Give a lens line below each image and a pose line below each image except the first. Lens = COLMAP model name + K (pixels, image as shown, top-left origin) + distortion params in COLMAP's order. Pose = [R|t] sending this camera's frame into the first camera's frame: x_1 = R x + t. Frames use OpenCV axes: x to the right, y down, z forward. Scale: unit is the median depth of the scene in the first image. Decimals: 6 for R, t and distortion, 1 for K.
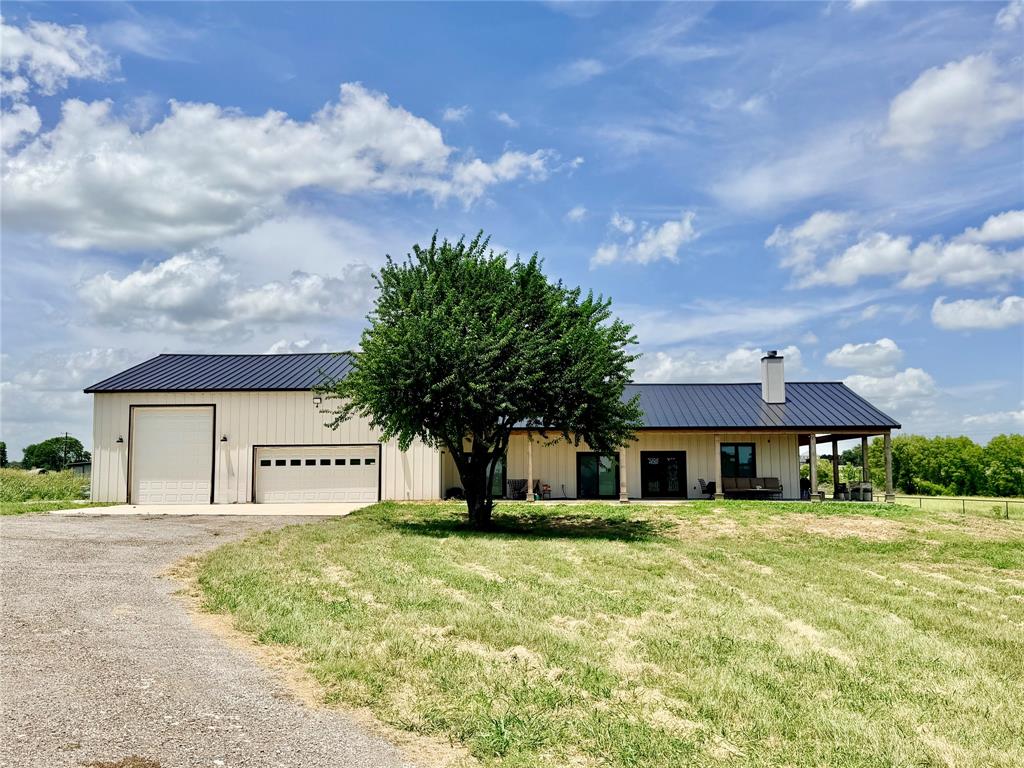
lens RADIAL K [[958.0, 0, 511.4], [0, 958.0, 383.4], [0, 0, 1]] dist [-0.004765, 0.000000]
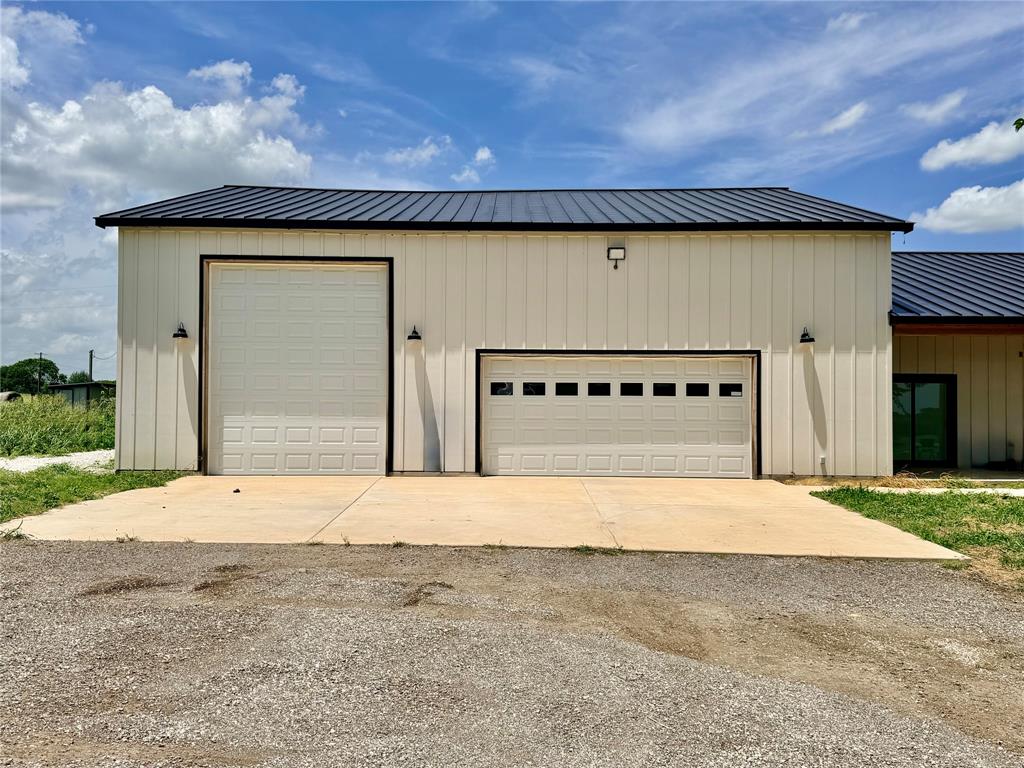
lens RADIAL K [[889.8, 0, 512.8], [0, 889.8, 384.2], [0, 0, 1]] dist [0.002505, 0.002086]
pose [[0.998346, 0.018972, 0.054267, -0.274765], [-0.022880, 0.997118, 0.072328, 0.049856], [-0.052738, -0.073450, 0.995904, 0.572405]]
